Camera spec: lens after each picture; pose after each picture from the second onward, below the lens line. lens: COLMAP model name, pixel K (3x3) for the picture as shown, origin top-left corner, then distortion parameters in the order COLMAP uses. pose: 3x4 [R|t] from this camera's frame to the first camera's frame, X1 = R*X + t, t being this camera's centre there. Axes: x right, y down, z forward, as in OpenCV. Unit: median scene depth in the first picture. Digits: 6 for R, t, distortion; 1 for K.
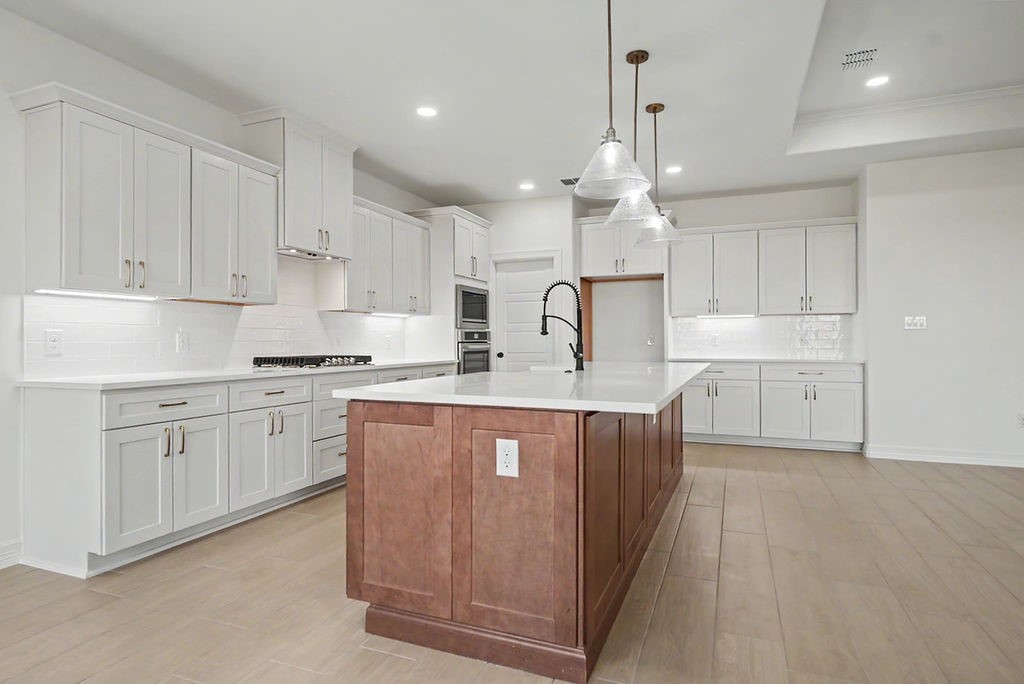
lens RADIAL K [[552.0, 0, 508.1], [0, 552.0, 336.6], [0, 0, 1]] dist [-0.010350, 0.000402]
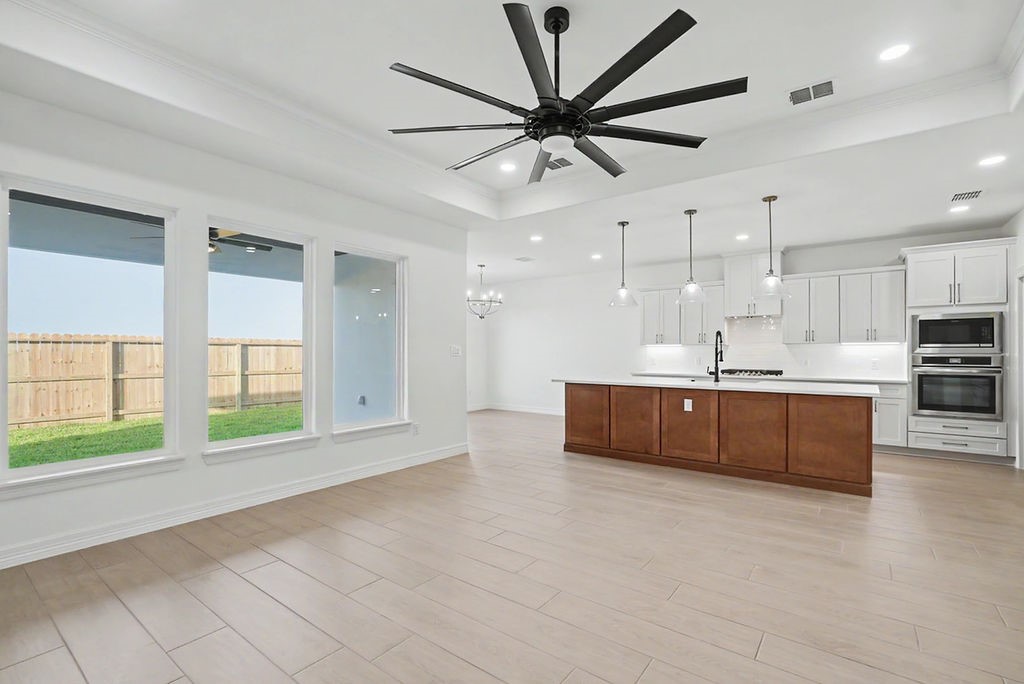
lens RADIAL K [[466.3, 0, 518.1], [0, 466.3, 351.9], [0, 0, 1]] dist [-0.004046, 0.001807]
pose [[-0.241250, 0.001284, -0.970462, 1.043897], [0.005701, 0.999984, -0.000094, -0.023219], [0.970446, -0.005555, -0.241254, 0.447162]]
